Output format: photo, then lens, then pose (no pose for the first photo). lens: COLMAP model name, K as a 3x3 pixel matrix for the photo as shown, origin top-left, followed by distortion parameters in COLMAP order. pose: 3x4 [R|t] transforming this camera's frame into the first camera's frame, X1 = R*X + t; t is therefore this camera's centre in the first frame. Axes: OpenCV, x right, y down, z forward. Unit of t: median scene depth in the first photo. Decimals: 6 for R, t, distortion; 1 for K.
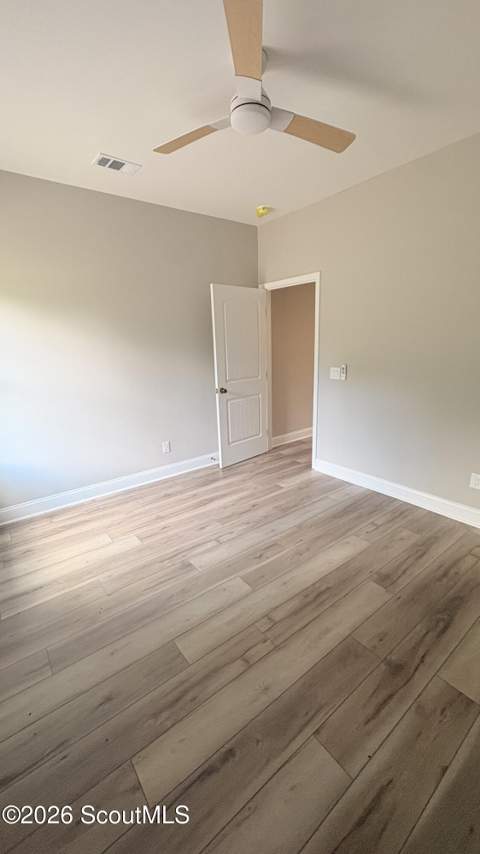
lens RADIAL K [[340.1, 0, 241.7], [0, 340.1, 428.1], [0, 0, 1]] dist [-0.001075, 0.000059]
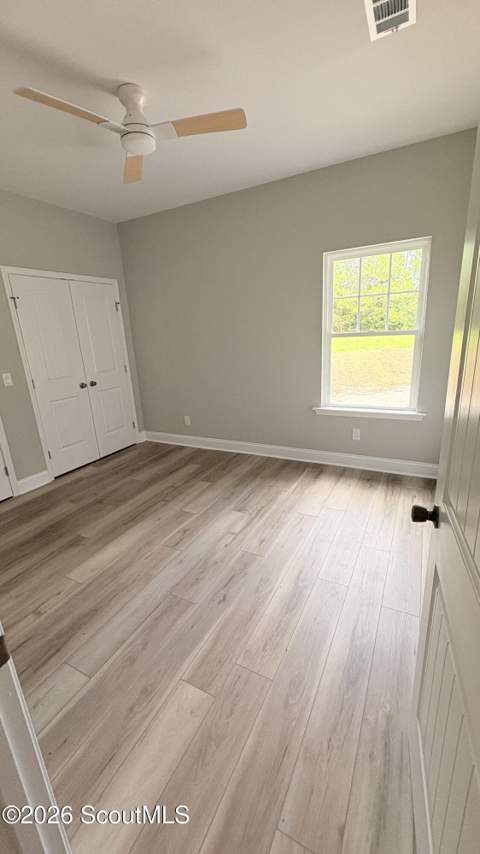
lens RADIAL K [[340.1, 0, 241.7], [0, 340.1, 428.1], [0, 0, 1]] dist [-0.001075, 0.000059]
pose [[-0.905688, 0.191596, -0.378181, 0.237833], [-0.024084, 0.867358, 0.497102, -0.452323], [0.423261, 0.459327, -0.780941, 1.774604]]
